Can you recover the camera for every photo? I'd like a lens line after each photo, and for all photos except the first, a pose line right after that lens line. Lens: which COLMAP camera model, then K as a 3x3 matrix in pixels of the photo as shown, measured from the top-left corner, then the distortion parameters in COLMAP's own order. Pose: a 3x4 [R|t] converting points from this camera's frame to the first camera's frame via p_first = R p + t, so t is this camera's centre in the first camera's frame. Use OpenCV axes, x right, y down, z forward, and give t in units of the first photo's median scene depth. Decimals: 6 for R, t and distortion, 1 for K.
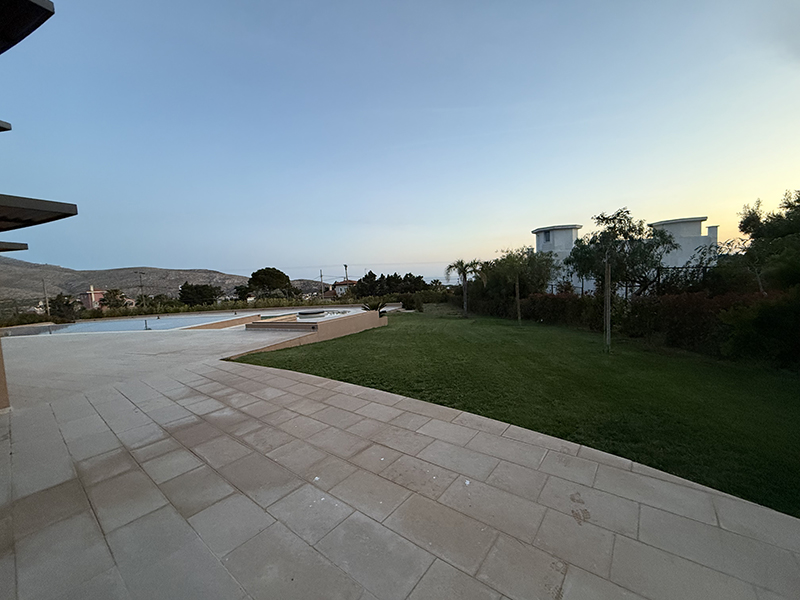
lens RADIAL K [[319.8, 0, 400.7], [0, 319.8, 297.6], [0, 0, 1]] dist [-0.008388, 0.002025]
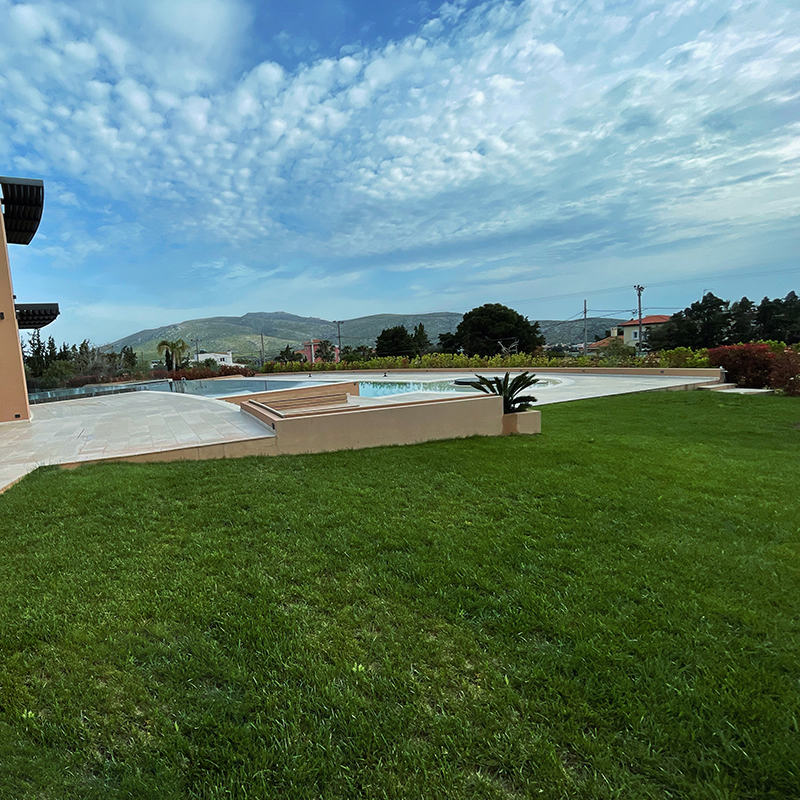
lens RADIAL K [[404.3, 0, 401.4], [0, 404.3, 398.9], [0, 0, 1]] dist [0.000573, 0.000239]
pose [[0.616152, 0.105905, -0.780474, 0.132434], [0.000198, 0.990898, 0.134615, -0.012107], [0.787627, -0.083098, 0.610523, 0.325745]]
